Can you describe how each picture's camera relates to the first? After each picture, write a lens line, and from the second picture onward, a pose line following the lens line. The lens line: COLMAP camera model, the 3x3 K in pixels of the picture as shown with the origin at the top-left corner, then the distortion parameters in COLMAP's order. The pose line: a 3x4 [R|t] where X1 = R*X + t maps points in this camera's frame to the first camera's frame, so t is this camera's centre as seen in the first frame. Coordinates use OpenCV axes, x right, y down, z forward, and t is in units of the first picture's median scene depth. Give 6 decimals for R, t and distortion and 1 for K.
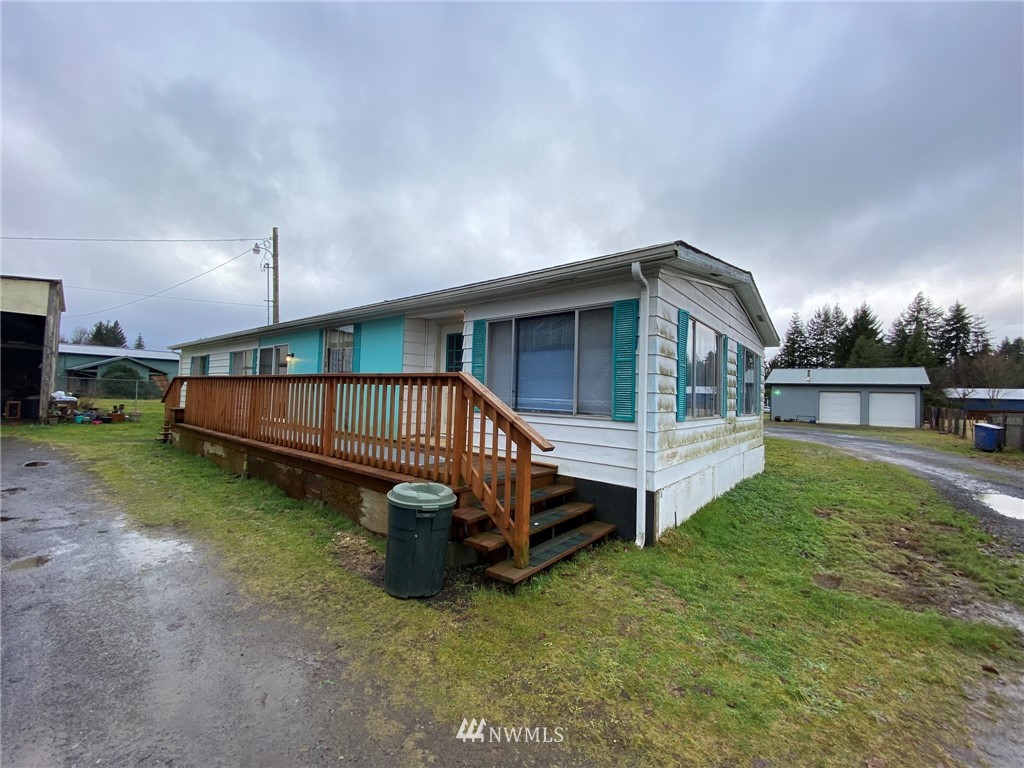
lens RADIAL K [[413.1, 0, 509.9], [0, 413.1, 381.5], [0, 0, 1]] dist [0.020560, -0.020390]
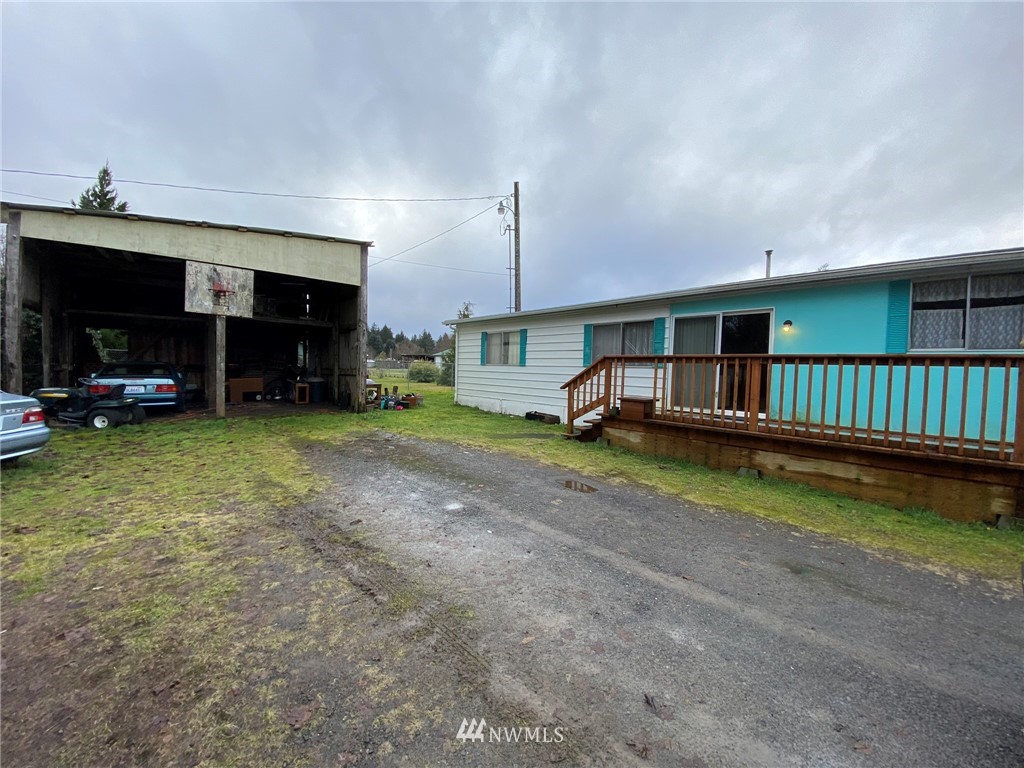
lens RADIAL K [[408.6, 0, 512.0], [0, 408.6, 384.0], [0, 0, 1]] dist [0.045521, -0.036514]
pose [[0.988541, 0.000787, -0.150948, -0.538679], [0.009208, 0.997810, 0.065498, -0.007100], [0.150669, -0.066138, 0.986369, 0.146852]]
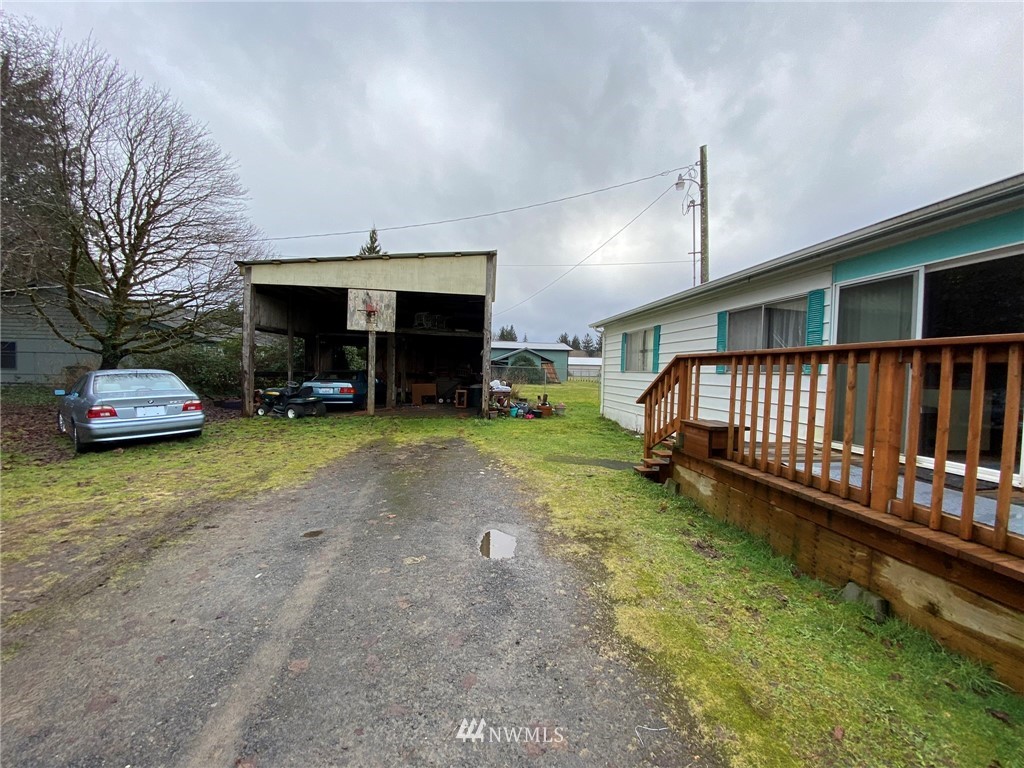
lens RADIAL K [[413.1, 0, 509.9], [0, 413.1, 381.5], [0, 0, 1]] dist [0.020560, -0.020390]
pose [[0.721256, 0.006181, -0.692641, -0.379462], [0.019020, 0.999406, 0.028725, 0.000485], [0.692408, -0.033892, 0.720710, 0.310844]]
